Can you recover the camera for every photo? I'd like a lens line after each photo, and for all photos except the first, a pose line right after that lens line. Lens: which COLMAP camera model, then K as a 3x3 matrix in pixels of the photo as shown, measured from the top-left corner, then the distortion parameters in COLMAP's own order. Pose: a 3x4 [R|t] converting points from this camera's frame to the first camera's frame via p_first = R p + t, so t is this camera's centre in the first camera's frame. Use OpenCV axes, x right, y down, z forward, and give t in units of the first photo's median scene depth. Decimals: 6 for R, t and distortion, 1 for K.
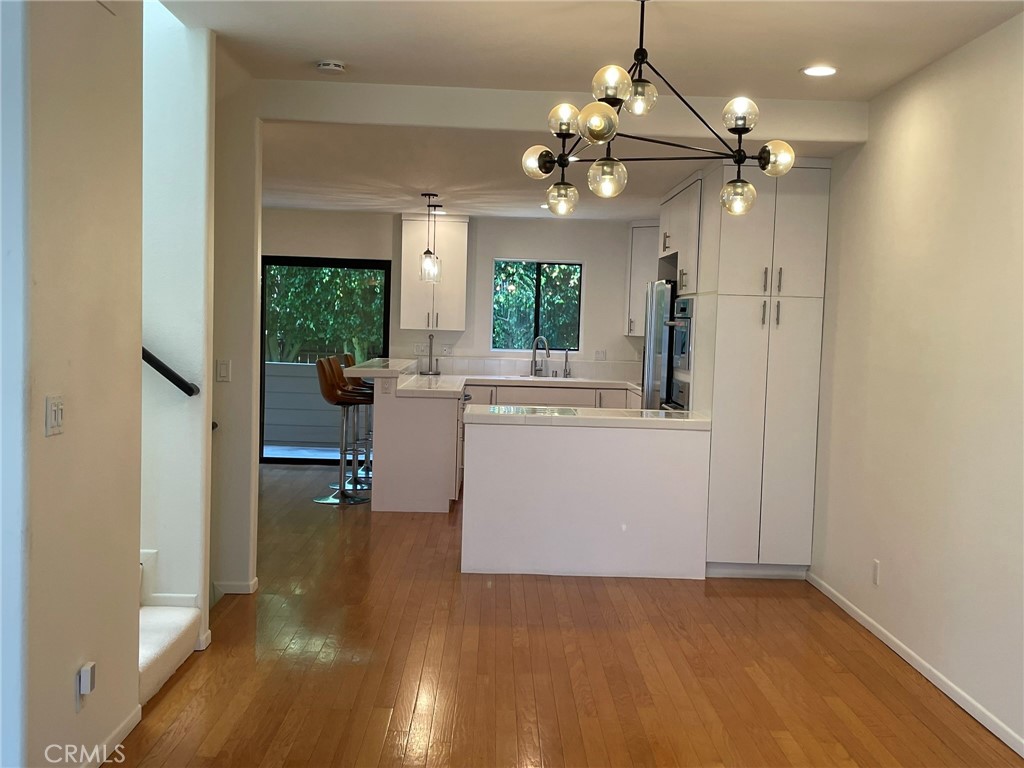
lens RADIAL K [[1128.3, 0, 512.5], [0, 1128.3, 384.1], [0, 0, 1]] dist [0.012141, 0.000000]
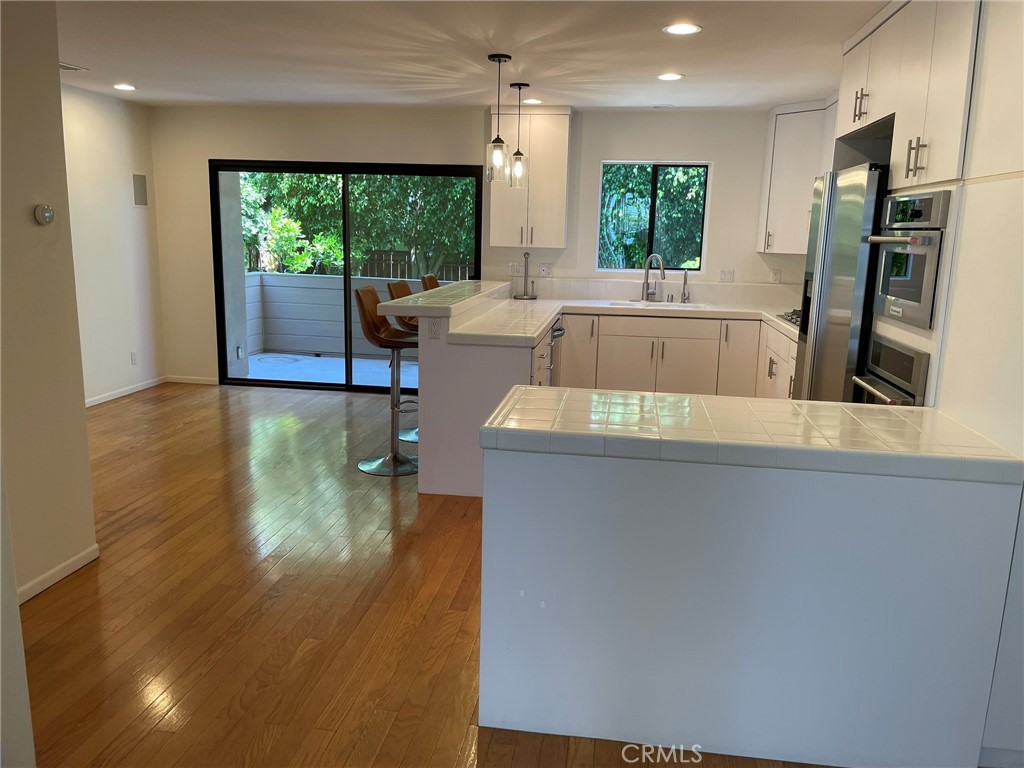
lens RADIAL K [[775.4, 0, 509.4], [0, 775.4, 386.2], [0, 0, 1]] dist [0.030942, -0.035170]
pose [[0.986553, 0.023537, -0.161735, 0.013908], [-0.001220, 0.990609, 0.136723, -0.023603], [0.163434, -0.134687, 0.977317, 0.400450]]
